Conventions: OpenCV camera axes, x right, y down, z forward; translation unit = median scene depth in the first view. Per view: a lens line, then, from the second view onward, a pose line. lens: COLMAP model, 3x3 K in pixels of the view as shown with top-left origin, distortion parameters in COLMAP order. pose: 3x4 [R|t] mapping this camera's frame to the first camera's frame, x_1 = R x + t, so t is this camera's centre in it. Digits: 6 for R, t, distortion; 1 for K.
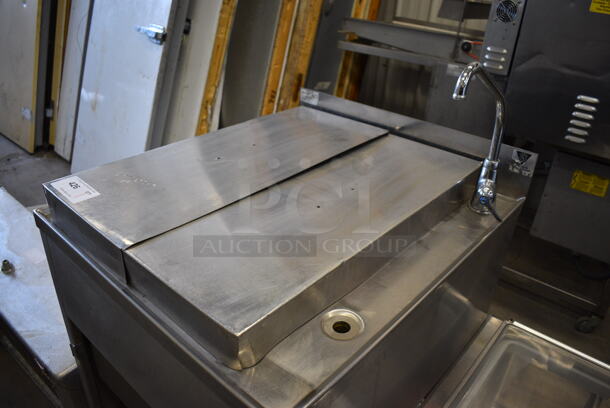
lens RADIAL K [[472.3, 0, 304.7], [0, 472.3, 206.2], [0, 0, 1]] dist [-0.093938, 0.007322]
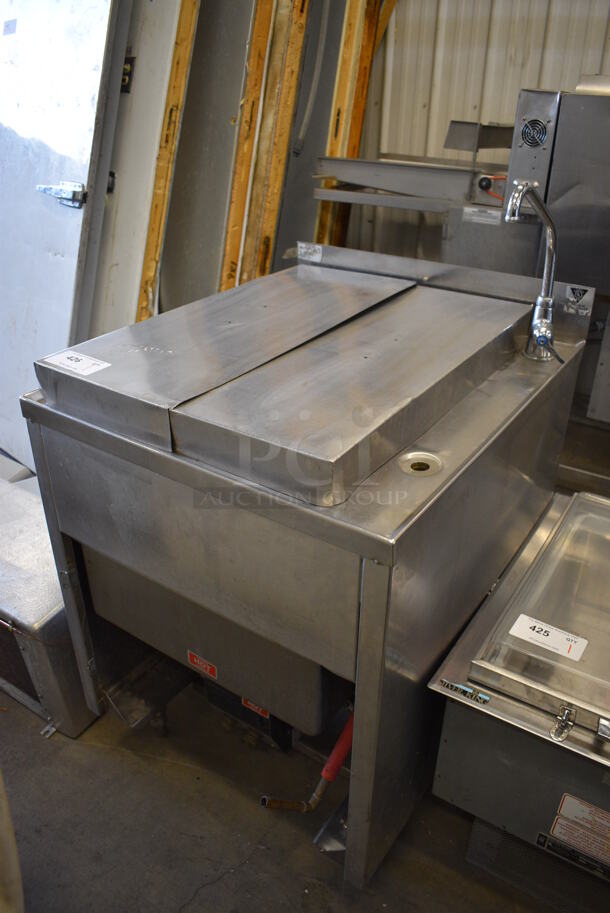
lens RADIAL K [[706.8, 0, 306.8], [0, 706.8, 456.5], [0, 0, 1]] dist [-0.093938, 0.007322]
pose [[0.991501, -0.097049, 0.086643, -0.091835], [0.096463, 0.995277, 0.010939, 0.069464], [-0.087295, -0.002488, 0.996179, -0.133026]]
